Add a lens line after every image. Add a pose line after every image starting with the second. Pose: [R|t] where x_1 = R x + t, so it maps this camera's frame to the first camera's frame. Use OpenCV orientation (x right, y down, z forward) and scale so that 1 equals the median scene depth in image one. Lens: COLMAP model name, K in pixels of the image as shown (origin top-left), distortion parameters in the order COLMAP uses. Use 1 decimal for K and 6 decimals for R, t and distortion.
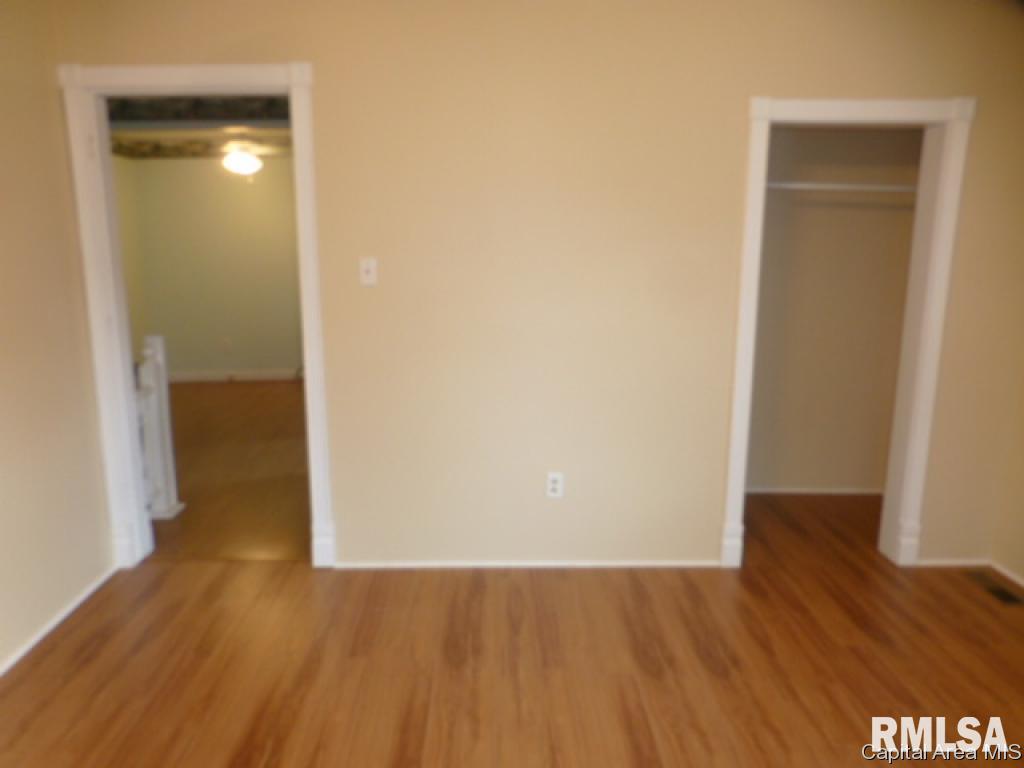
lens RADIAL K [[732.0, 0, 512.0], [0, 732.0, 384.0], [0, 0, 1]] dist [-0.030655, -0.000957]
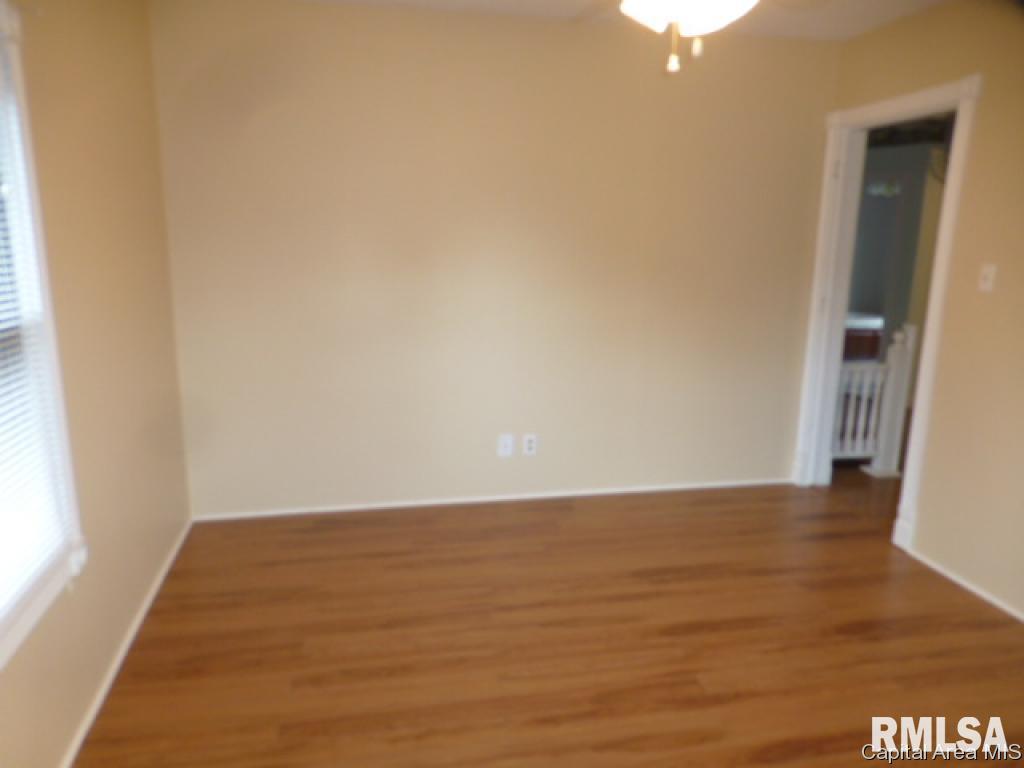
lens RADIAL K [[709.4, 0, 512.0], [0, 709.4, 384.0], [0, 0, 1]] dist [0.001315, -0.000455]
pose [[0.207529, 0.220238, -0.953114, 0.663072], [-0.228331, 0.958319, 0.171724, -0.035004], [0.951208, 0.181988, 0.249166, 0.172334]]
